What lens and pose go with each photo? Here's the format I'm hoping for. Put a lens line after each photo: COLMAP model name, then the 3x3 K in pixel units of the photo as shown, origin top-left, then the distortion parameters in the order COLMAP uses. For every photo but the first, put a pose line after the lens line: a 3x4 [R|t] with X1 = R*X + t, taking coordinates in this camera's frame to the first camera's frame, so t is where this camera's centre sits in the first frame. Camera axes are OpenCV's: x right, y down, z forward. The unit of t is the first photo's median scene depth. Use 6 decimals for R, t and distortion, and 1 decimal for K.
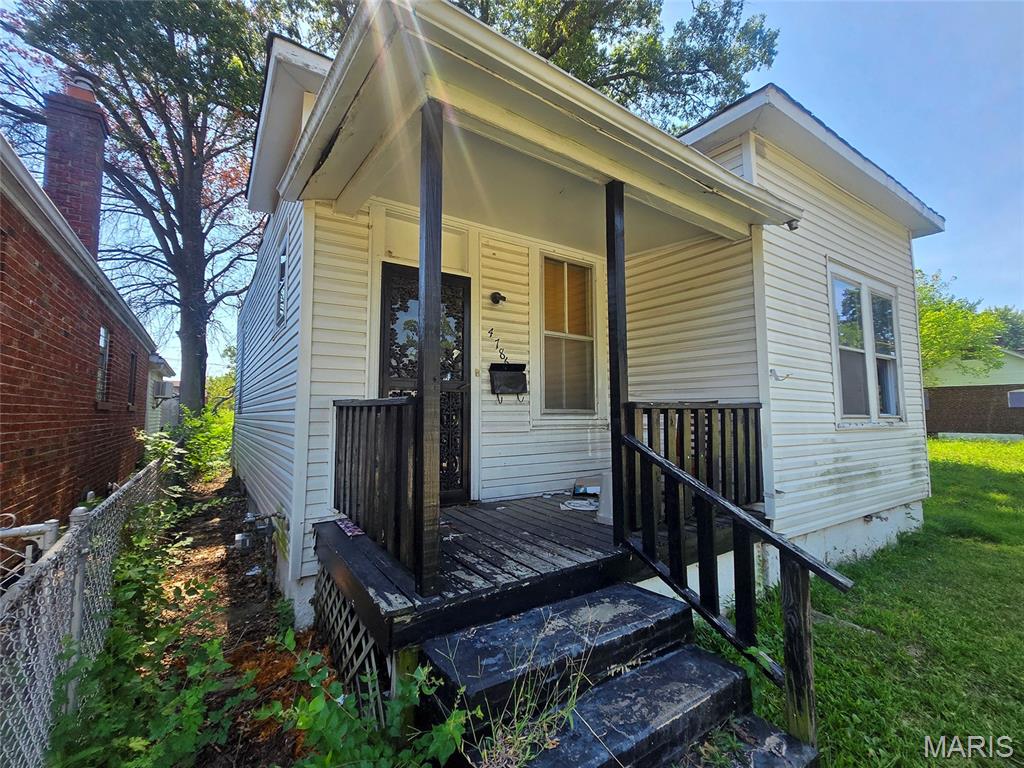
lens RADIAL K [[454.6, 0, 510.4], [0, 454.6, 376.1], [0, 0, 1]] dist [-0.000695, 0.000328]
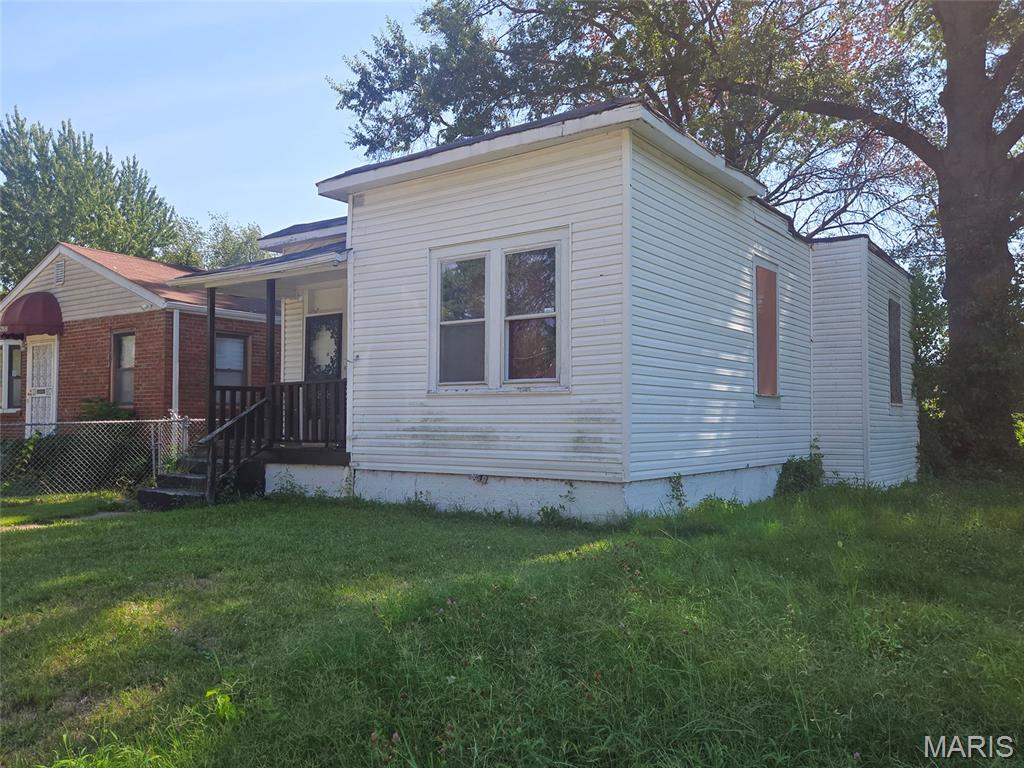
lens RADIAL K [[834.8, 0, 512.0], [0, 834.8, 384.0], [0, 0, 1]] dist [0.064395, -0.004126]
pose [[0.349379, -0.041394, -0.936067, 2.480896], [0.080753, 0.996637, -0.013932, 0.118636], [0.933495, -0.070723, 0.351547, 0.374982]]
